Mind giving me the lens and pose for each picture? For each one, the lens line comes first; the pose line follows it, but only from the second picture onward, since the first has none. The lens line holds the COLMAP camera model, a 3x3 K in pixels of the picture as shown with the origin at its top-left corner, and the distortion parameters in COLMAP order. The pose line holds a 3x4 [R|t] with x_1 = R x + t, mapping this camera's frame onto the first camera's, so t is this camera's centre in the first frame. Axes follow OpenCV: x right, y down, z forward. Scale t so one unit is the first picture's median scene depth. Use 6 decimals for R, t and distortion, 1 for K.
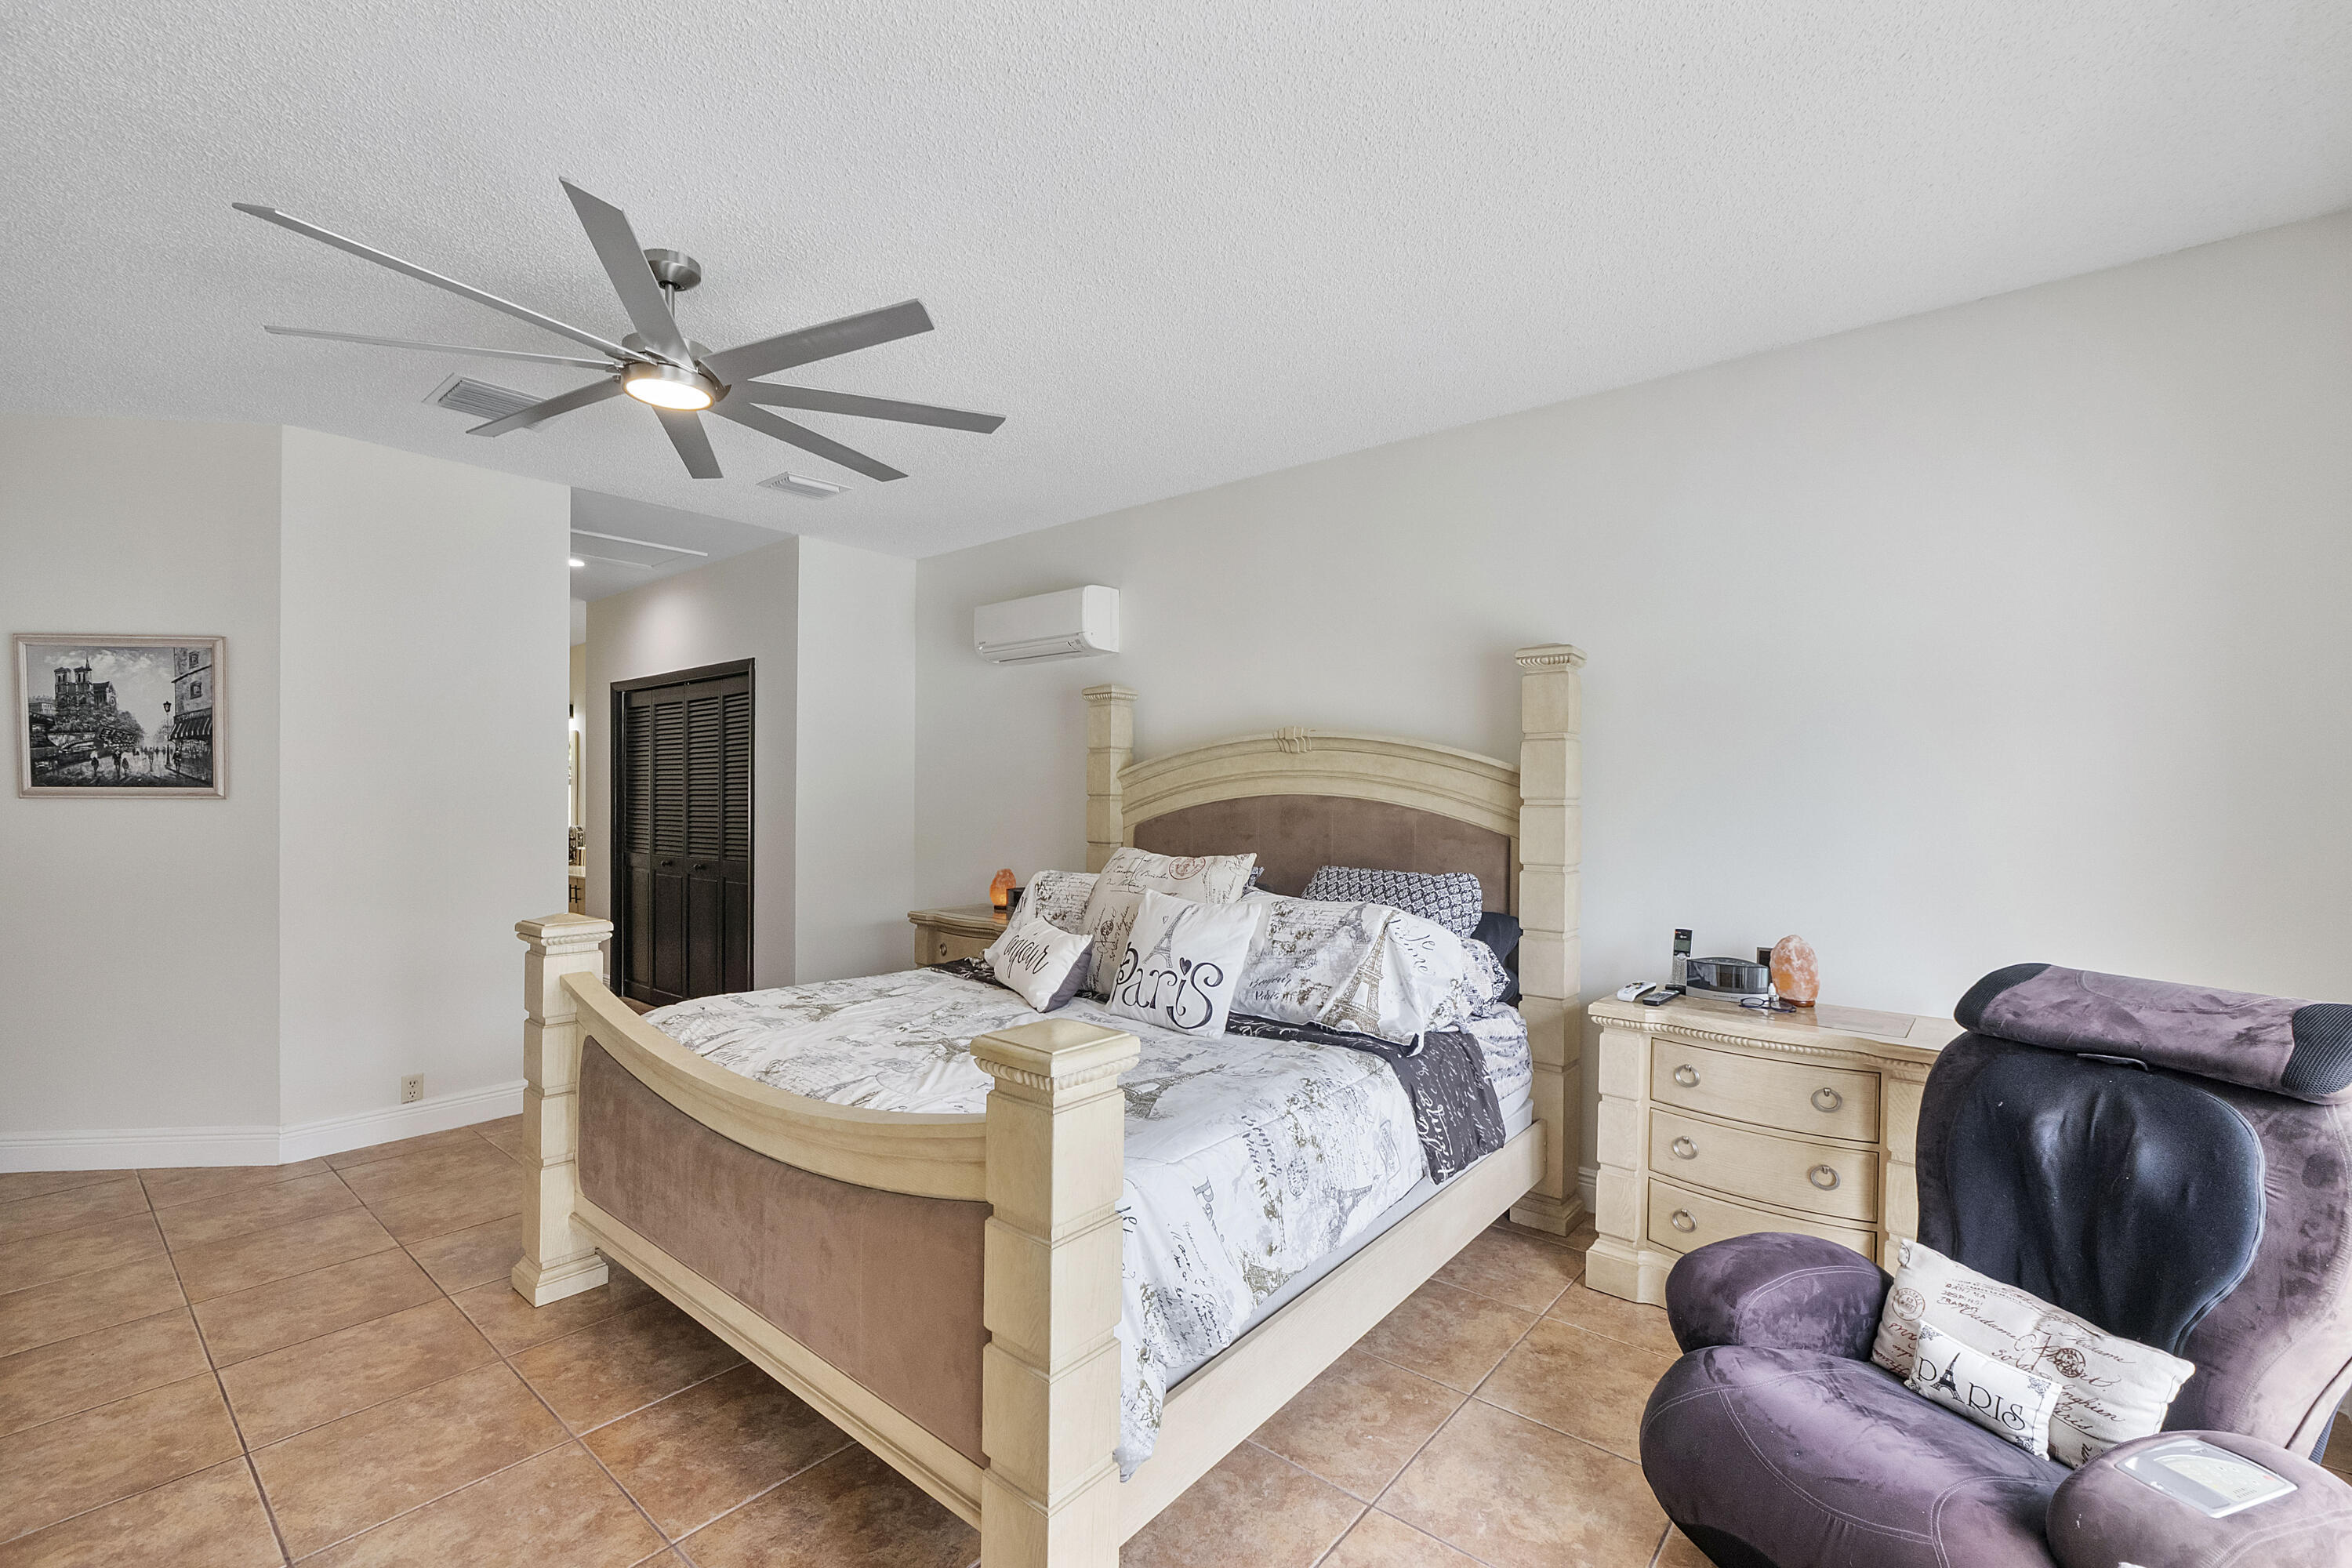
lens RADIAL K [[1002.1, 0, 1181.9], [0, 1002.1, 781.9], [0, 0, 1]] dist [-0.007770, 0.000346]
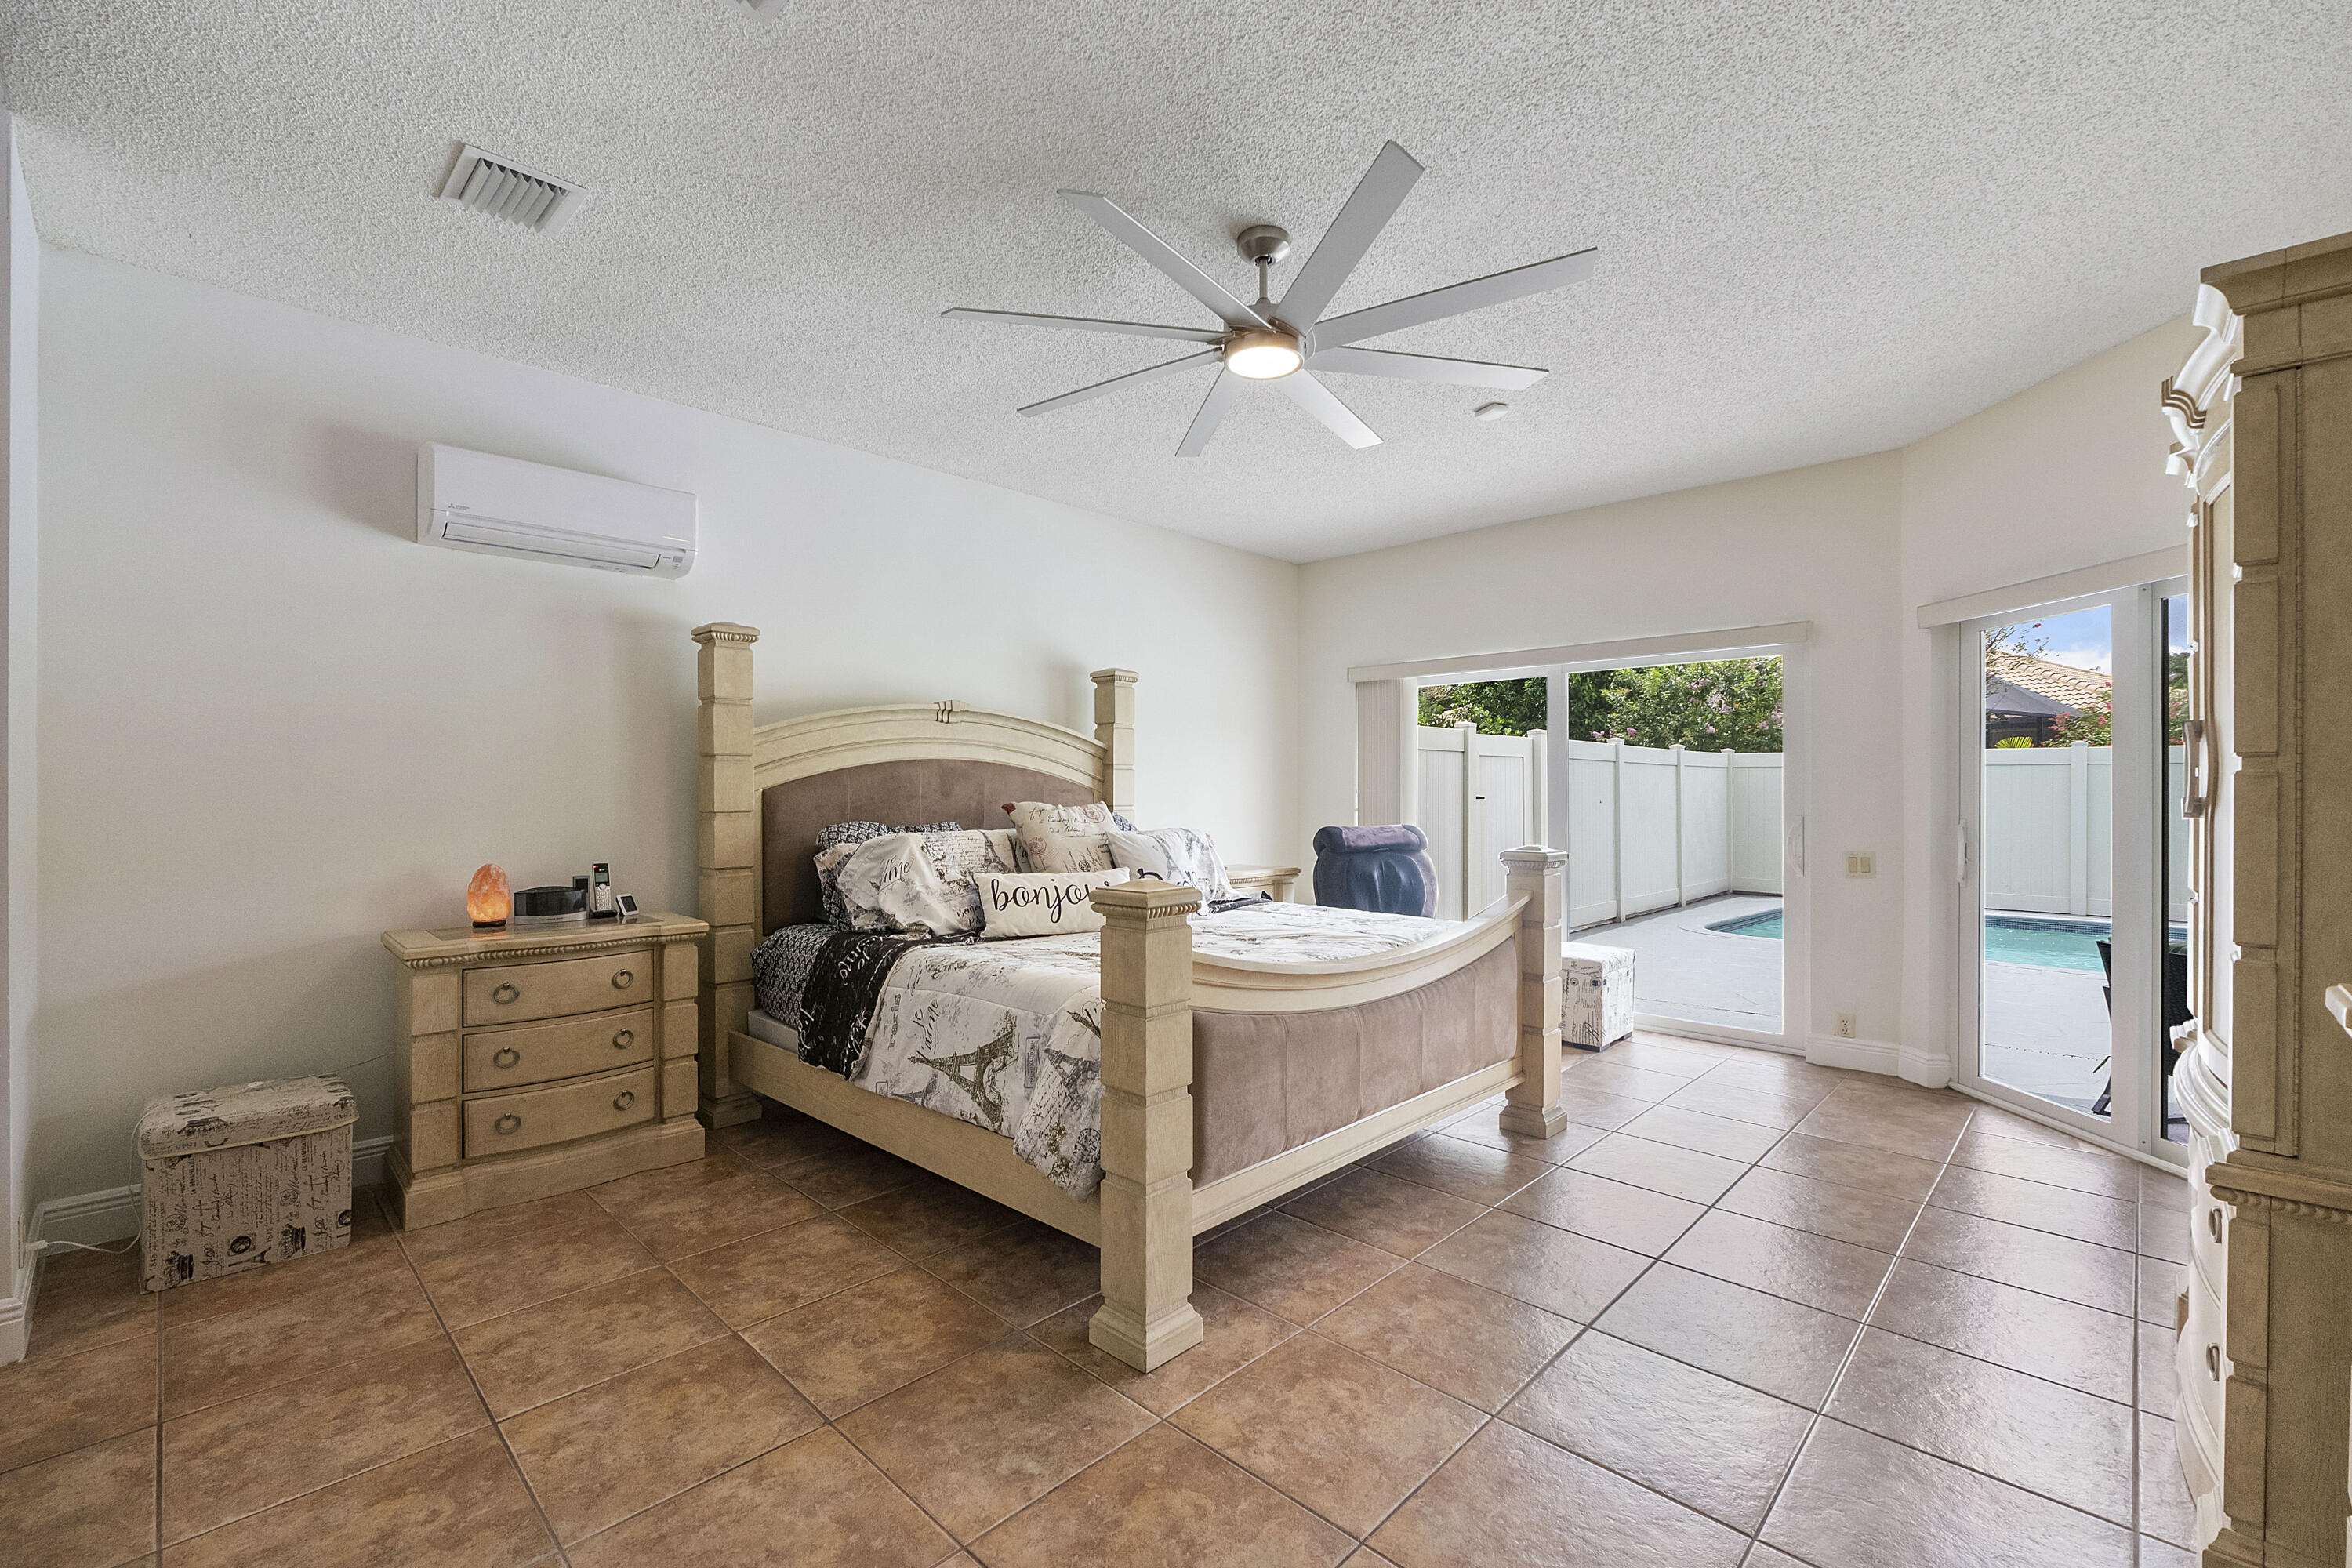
lens RADIAL K [[1002.1, 0, 1181.9], [0, 1002.1, 781.9], [0, 0, 1]] dist [-0.007770, 0.000346]
pose [[0.073595, 0.001946, 0.997286, -1.064951], [-0.006276, 0.999979, -0.001488, 0.040646], [-0.997268, -0.006150, 0.073606, 0.683753]]
